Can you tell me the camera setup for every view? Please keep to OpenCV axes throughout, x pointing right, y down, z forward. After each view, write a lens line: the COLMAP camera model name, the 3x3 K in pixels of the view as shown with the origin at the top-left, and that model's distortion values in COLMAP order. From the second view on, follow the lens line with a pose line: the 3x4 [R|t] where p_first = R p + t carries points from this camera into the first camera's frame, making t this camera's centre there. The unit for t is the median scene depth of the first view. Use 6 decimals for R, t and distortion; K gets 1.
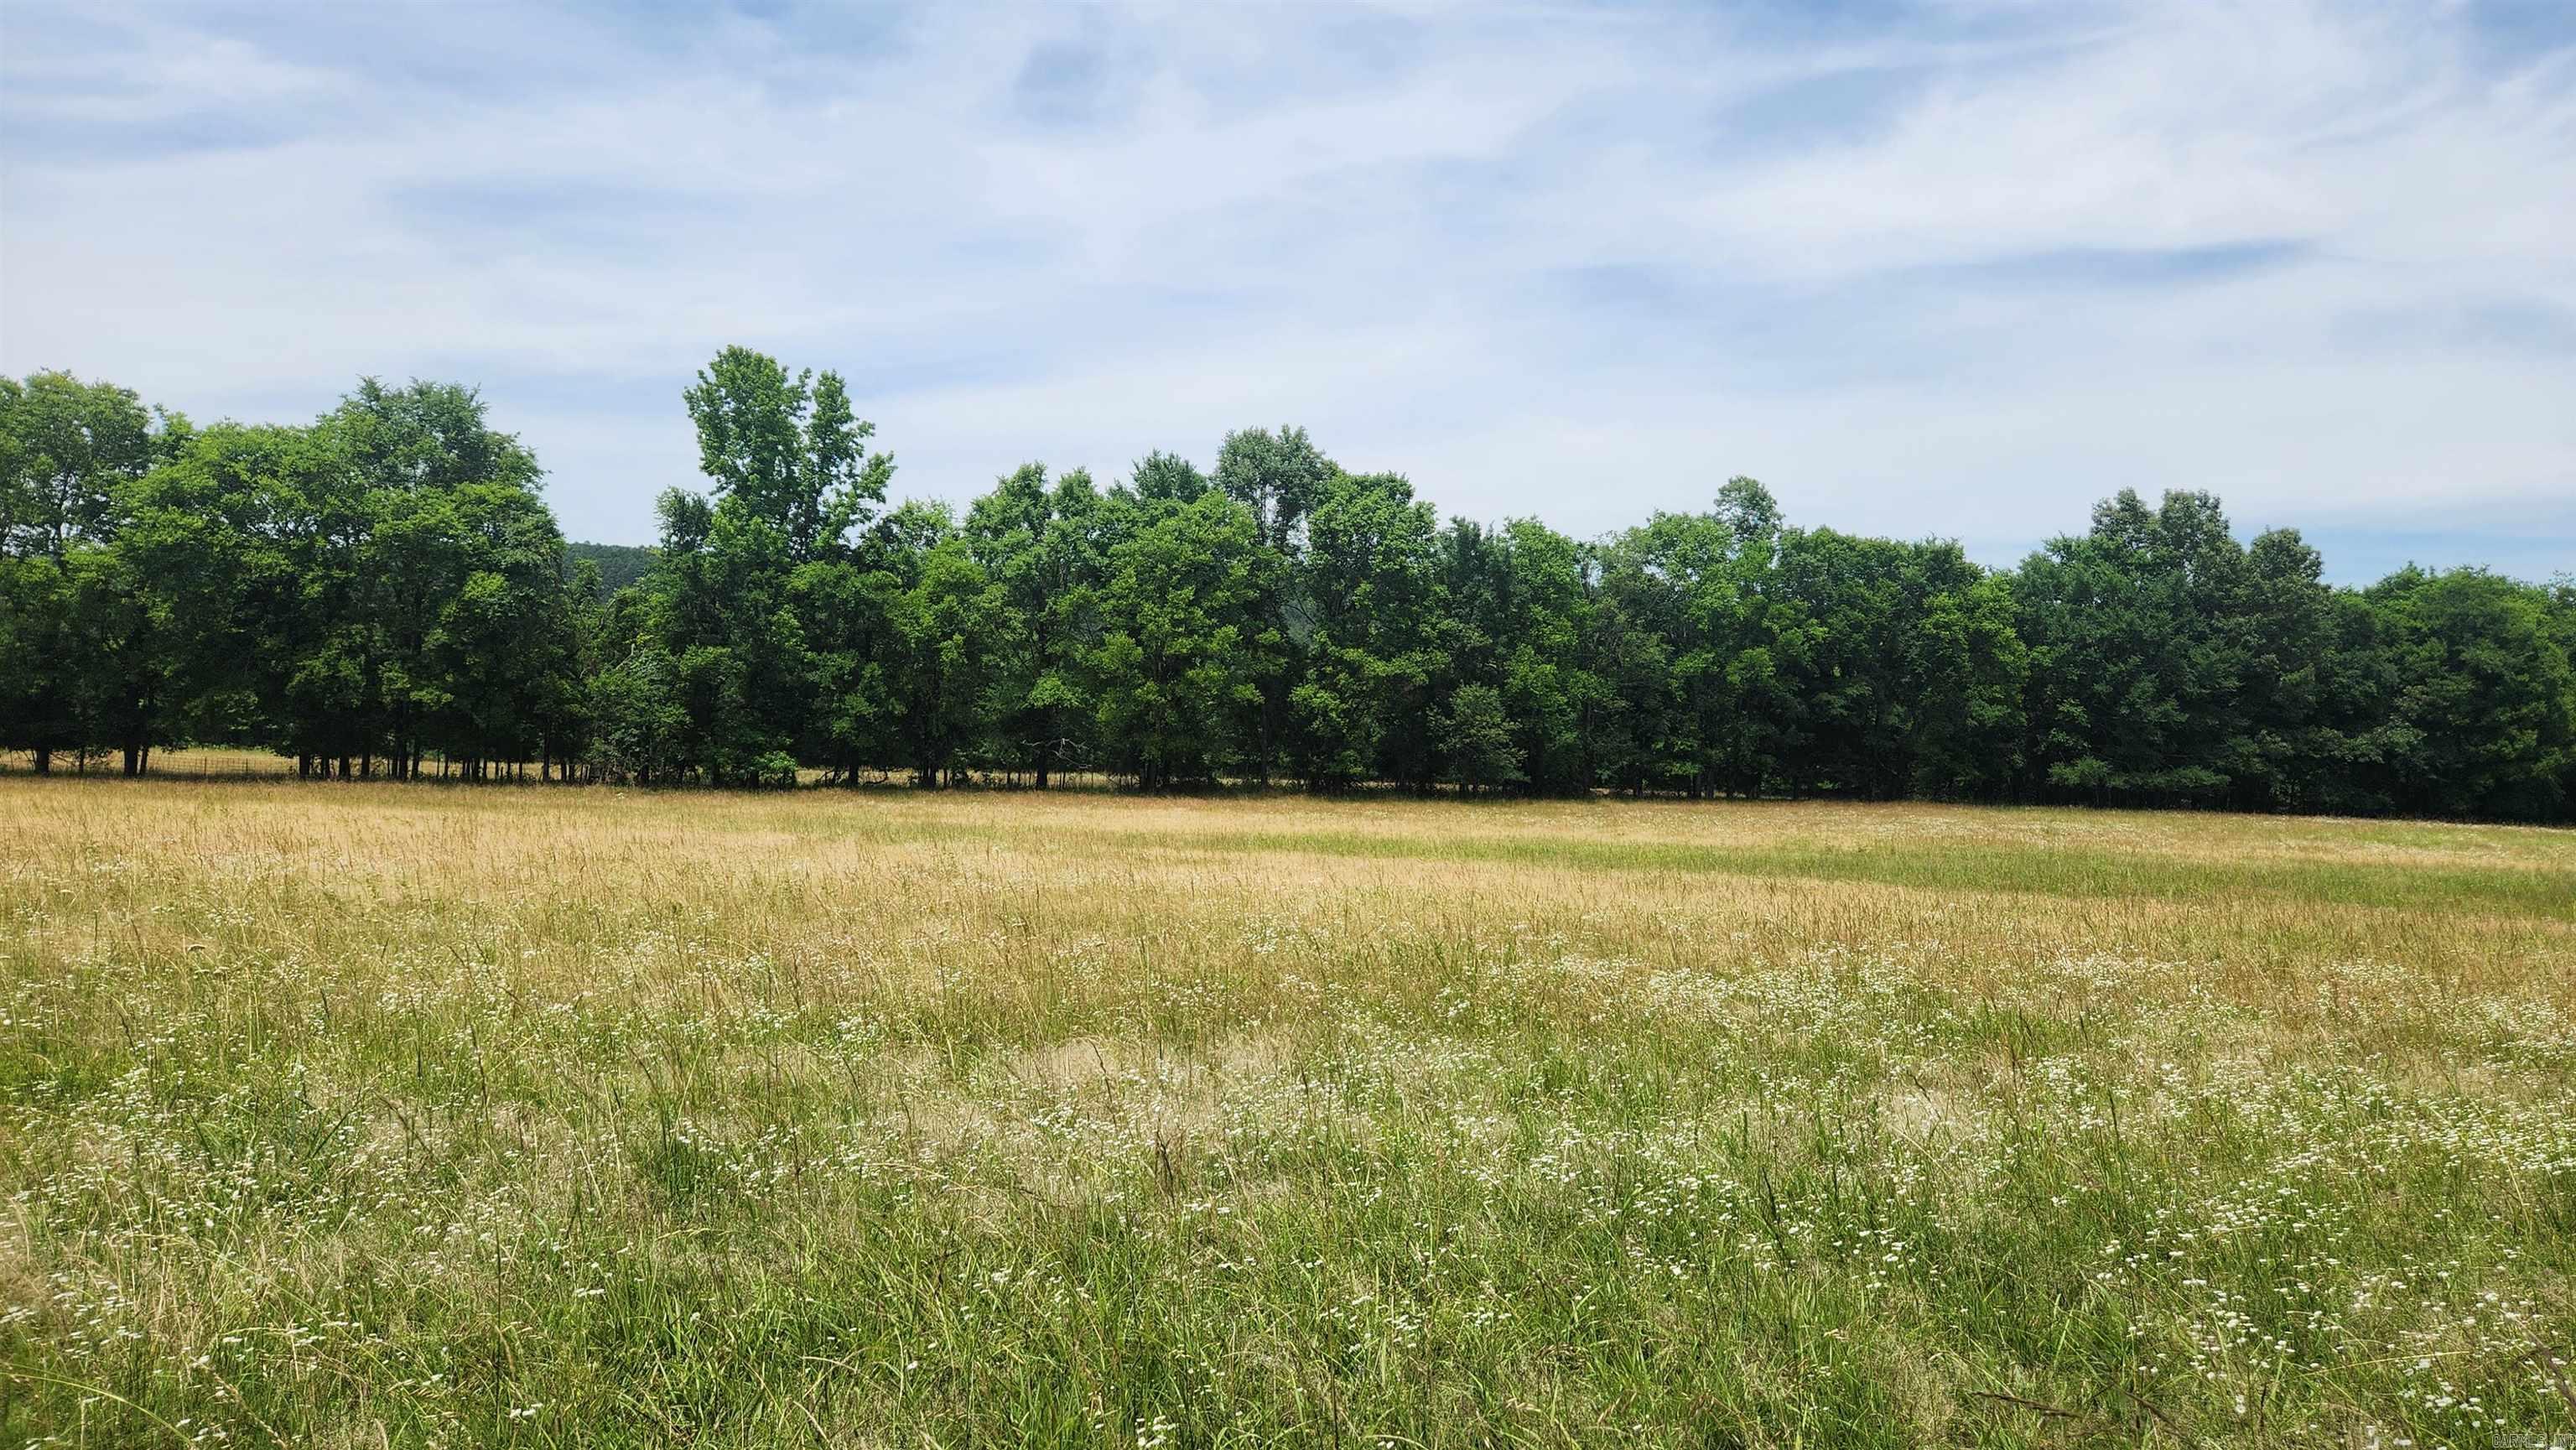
lens RADIAL K [[1926.8, 0, 1288.0], [0, 1926.8, 725.0], [0, 0, 1]] dist [0.002759, 0.000371]
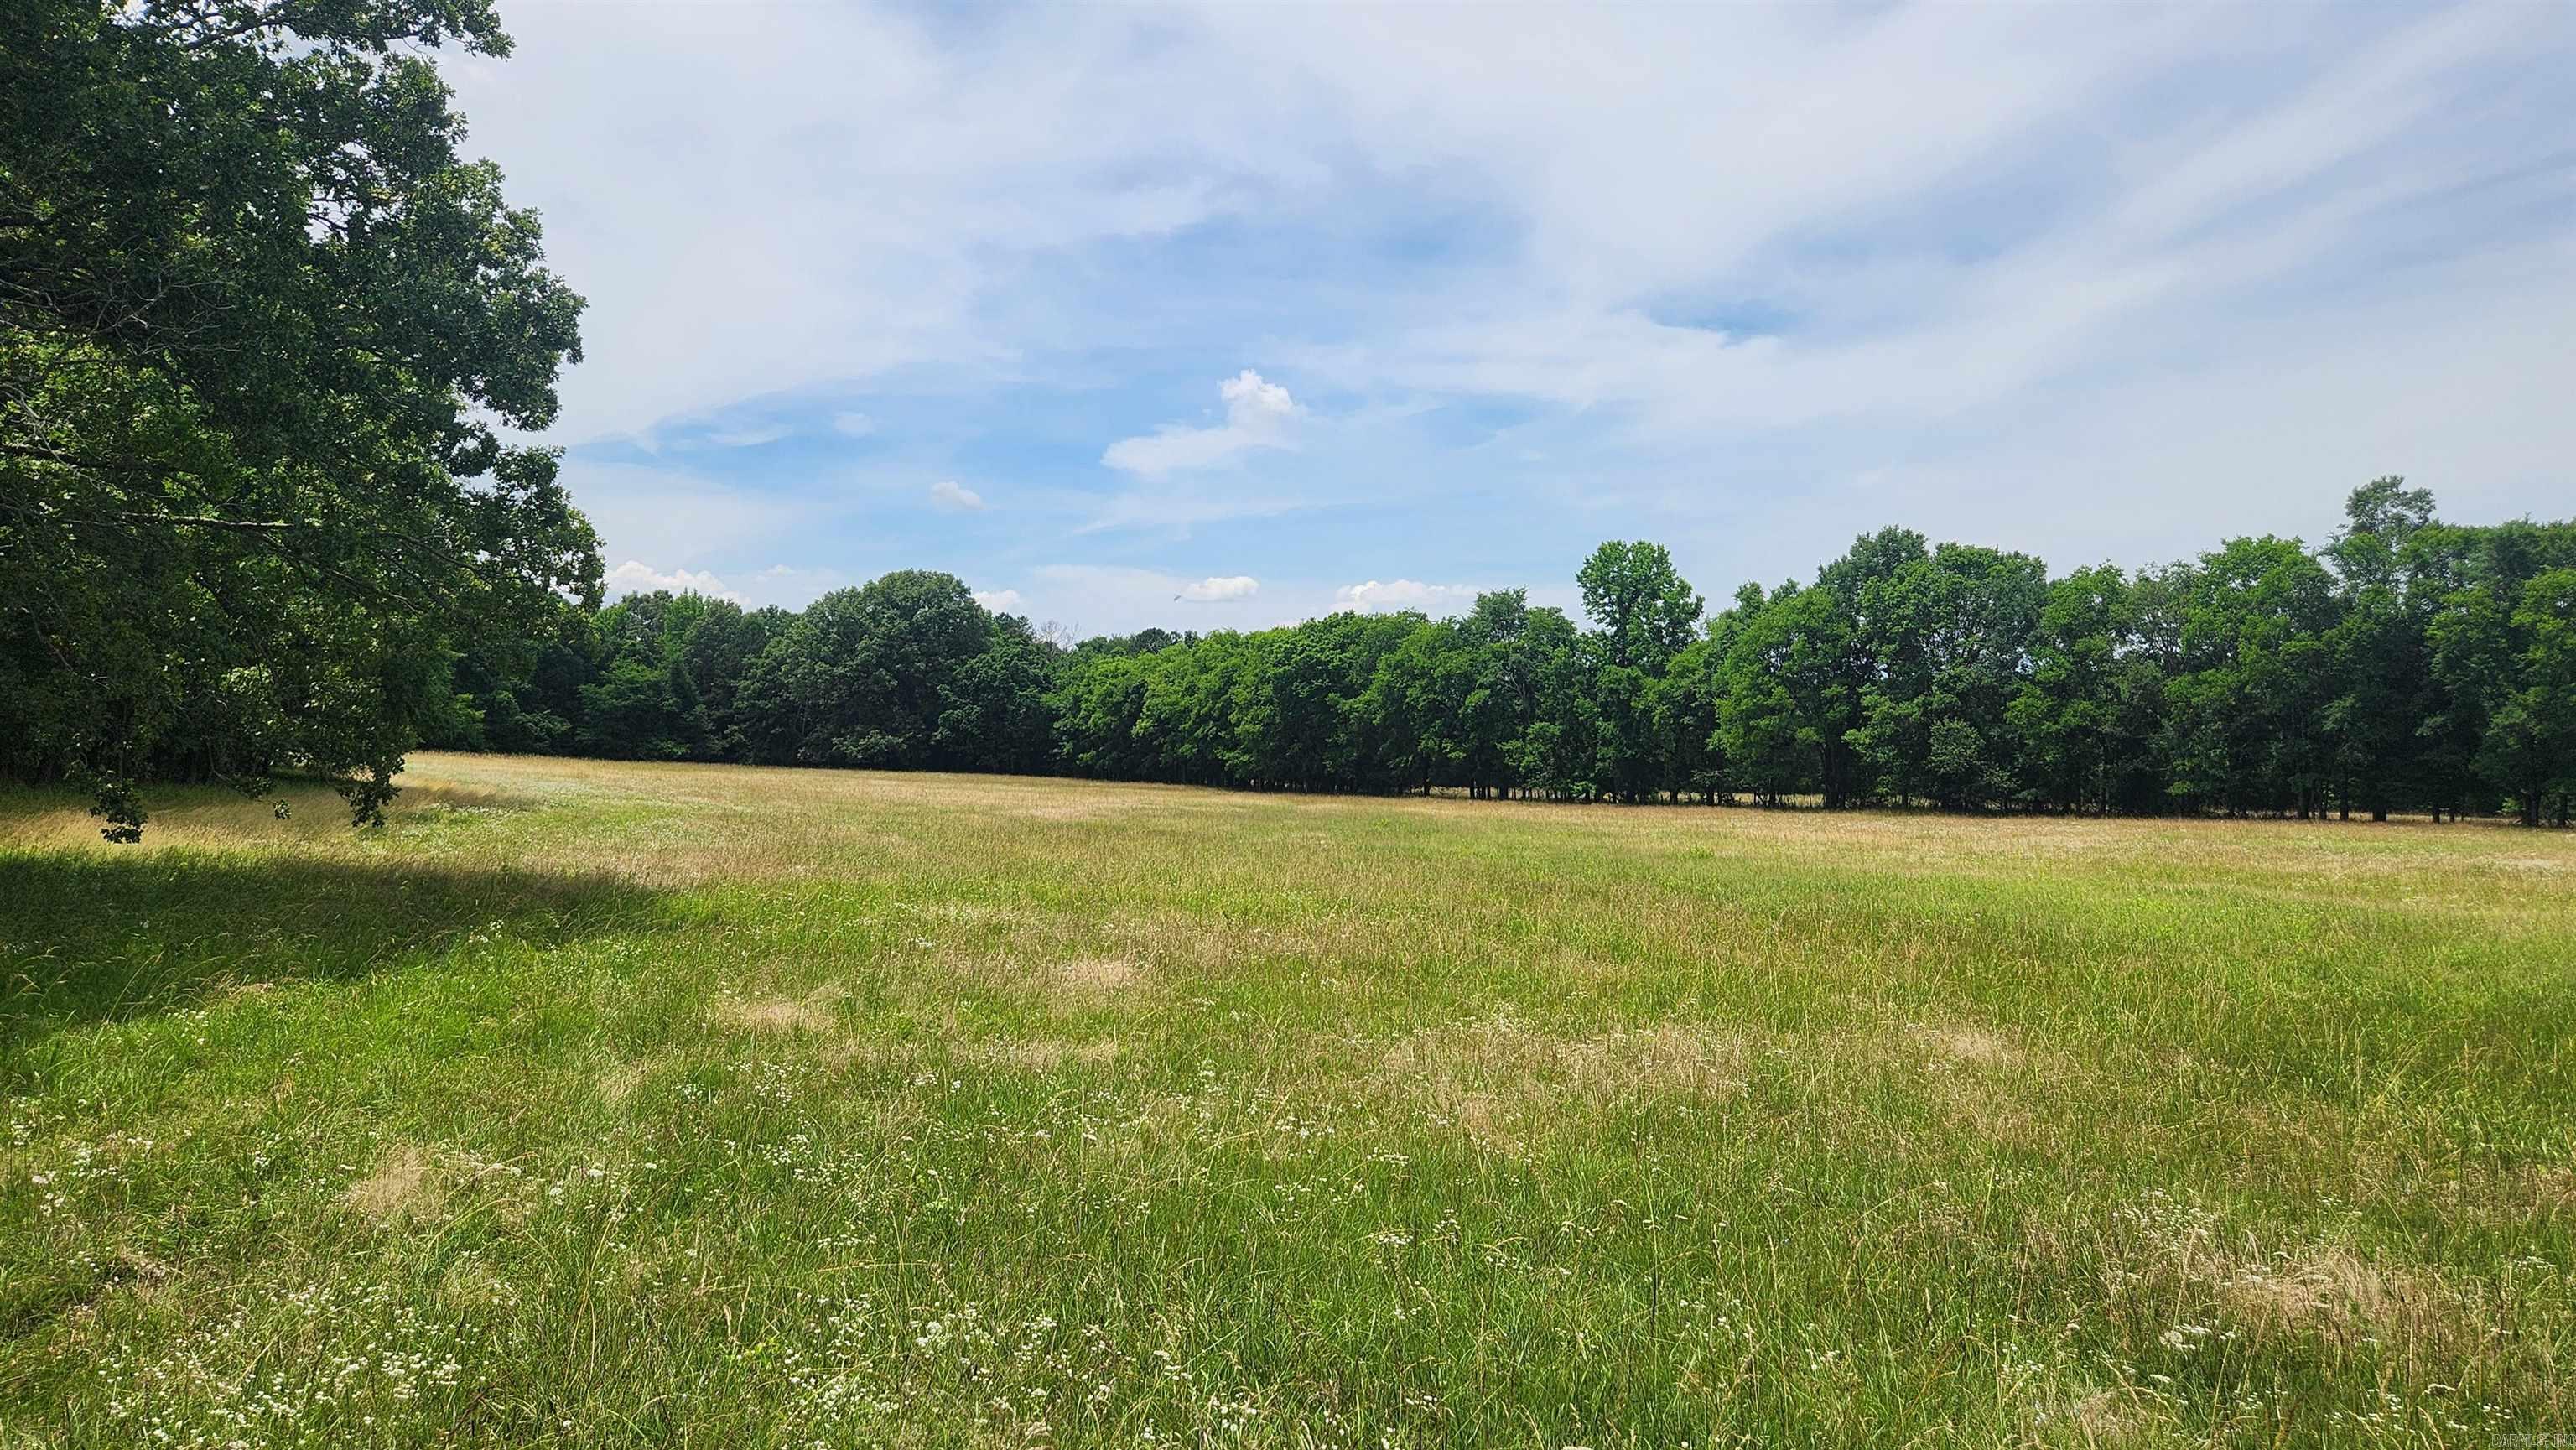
lens RADIAL K [[1926.8, 0, 1288.0], [0, 1926.8, 725.0], [0, 0, 1]] dist [0.002759, 0.000371]
pose [[0.280241, -0.039362, -0.959122, 1.140937], [0.006897, 0.999216, -0.038993, 0.026096], [0.959905, 0.004312, 0.280293, 0.261328]]
